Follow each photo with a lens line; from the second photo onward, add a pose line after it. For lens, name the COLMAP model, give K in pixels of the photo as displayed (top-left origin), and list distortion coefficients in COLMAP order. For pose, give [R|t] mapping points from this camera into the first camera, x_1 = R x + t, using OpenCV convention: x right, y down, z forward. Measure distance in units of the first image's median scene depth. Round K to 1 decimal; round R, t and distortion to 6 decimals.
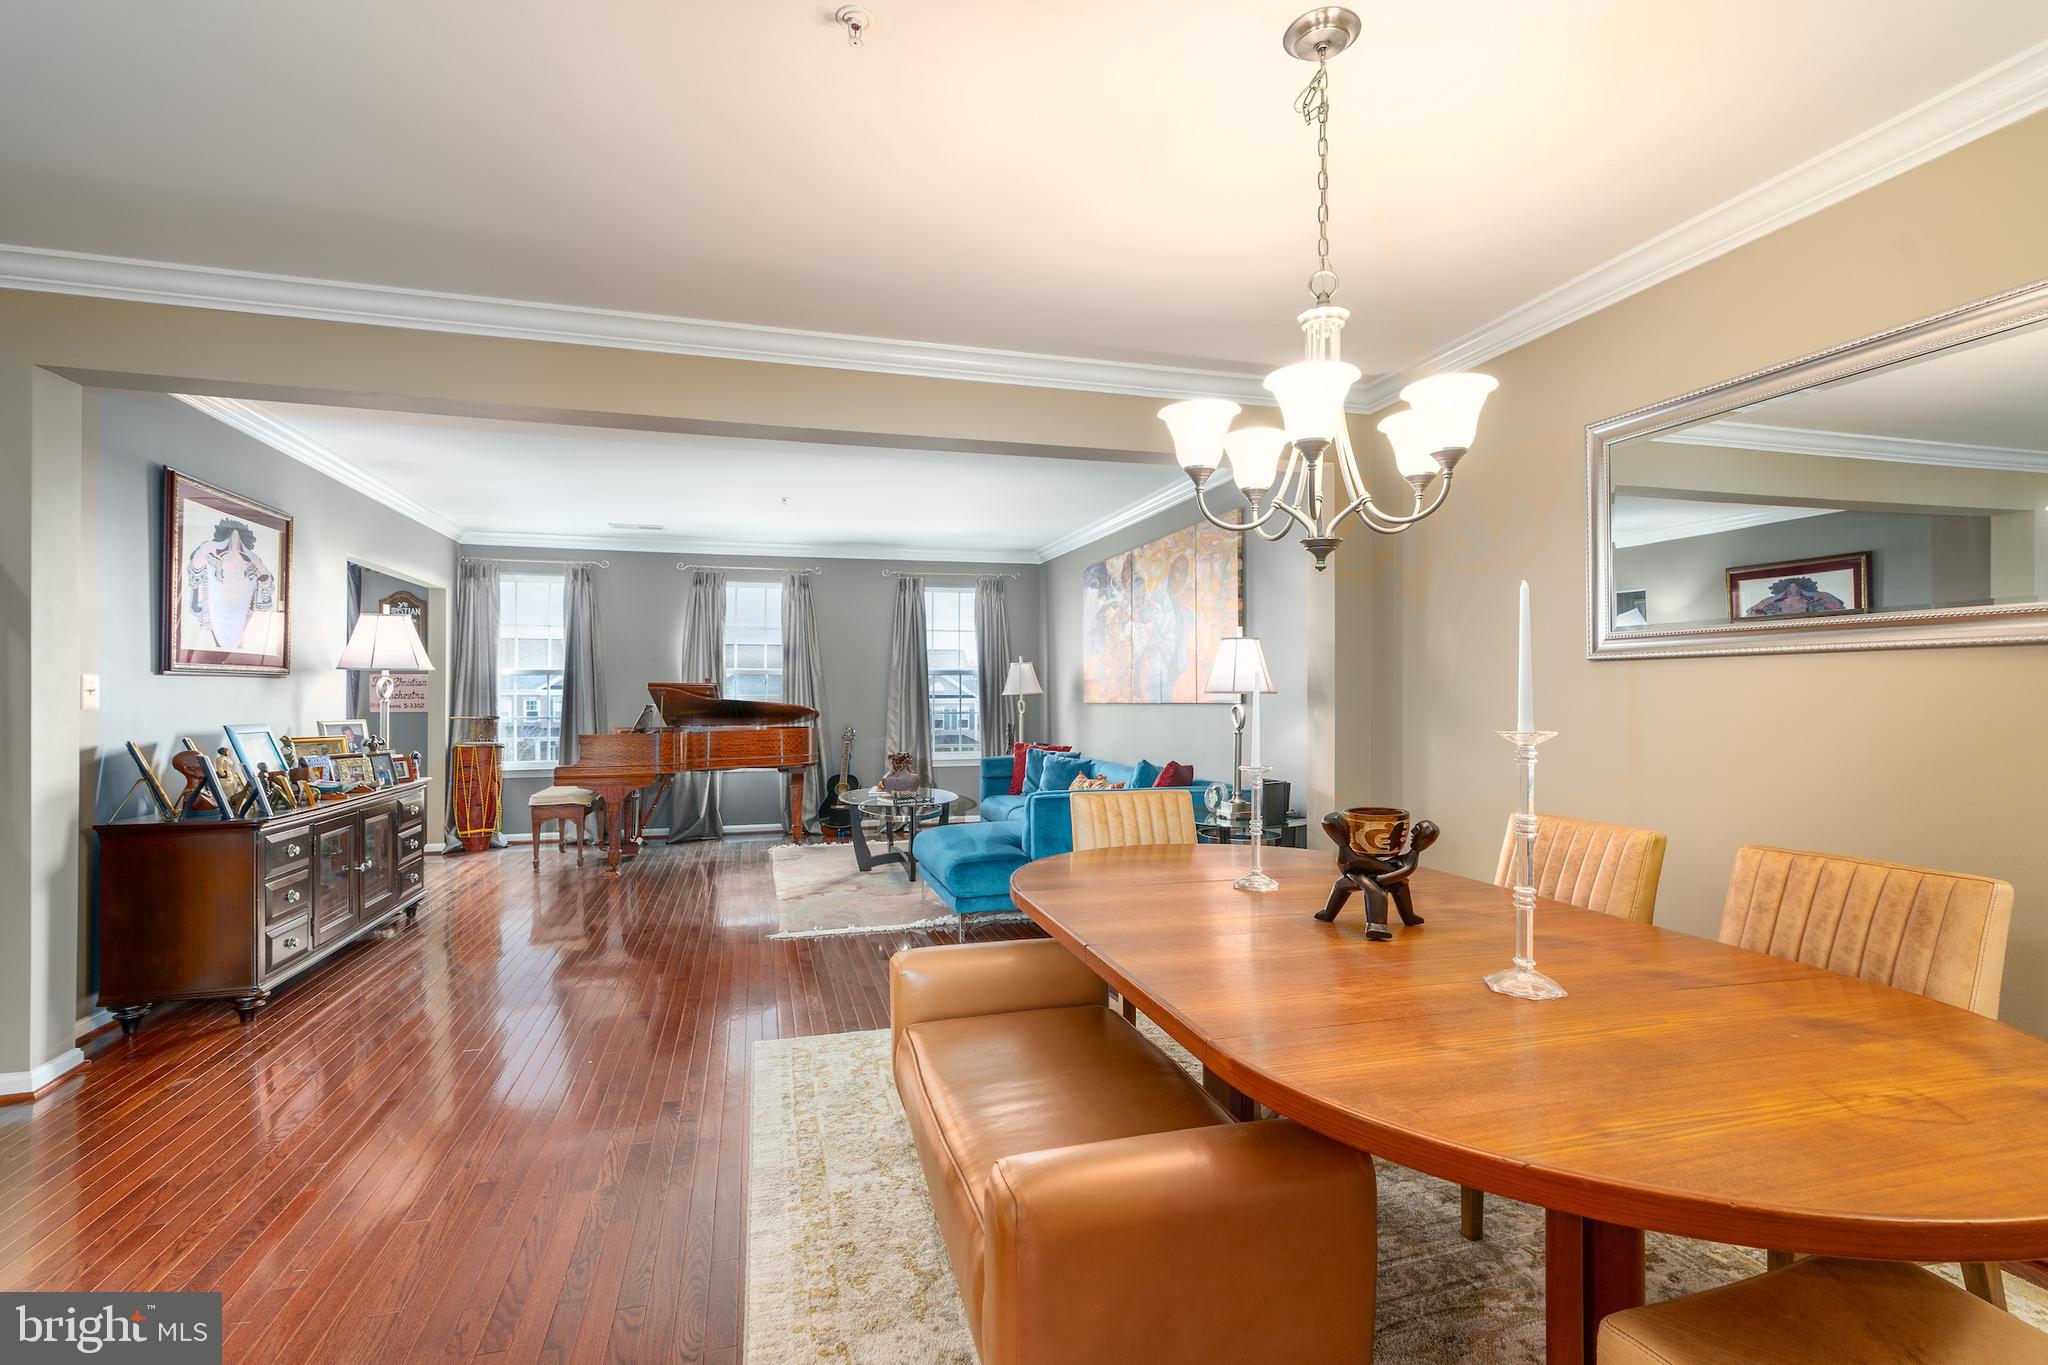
lens RADIAL K [[952.5, 0, 1036.6], [0, 952.5, 679.4], [0, 0, 1]] dist [-0.000578, 0.000111]
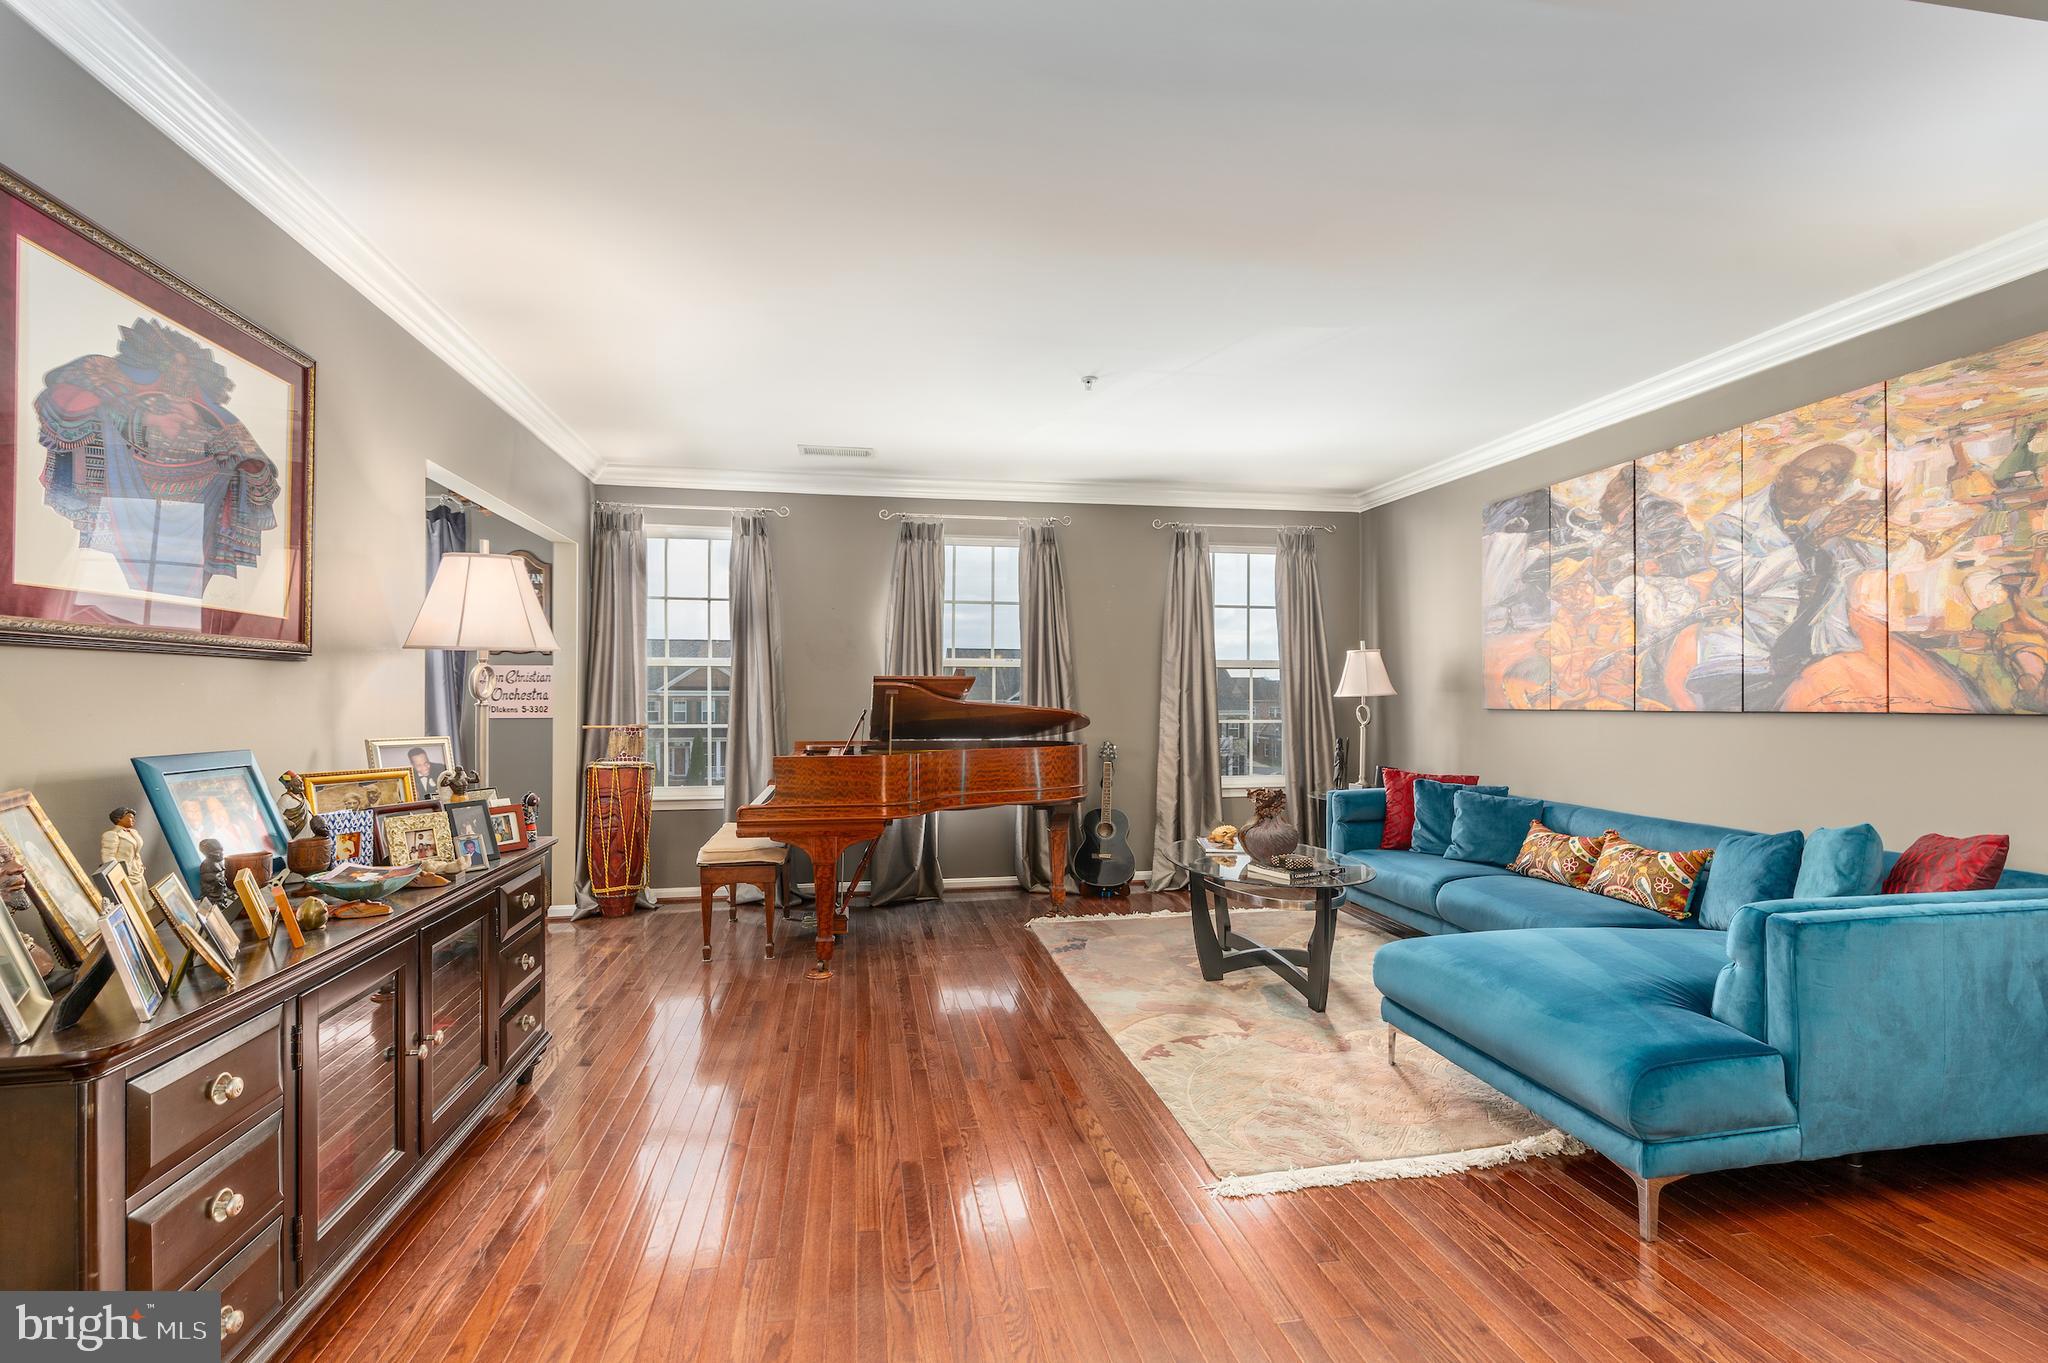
lens RADIAL K [[952.5, 0, 1017.6], [0, 952.5, 689.1], [0, 0, 1]] dist [-0.000578, 0.000111]
pose [[0.993322, 0.001468, -0.115363, -0.215190], [-0.000571, 0.999969, 0.007802, 0.006562], [0.115371, -0.007684, 0.993293, 0.338637]]
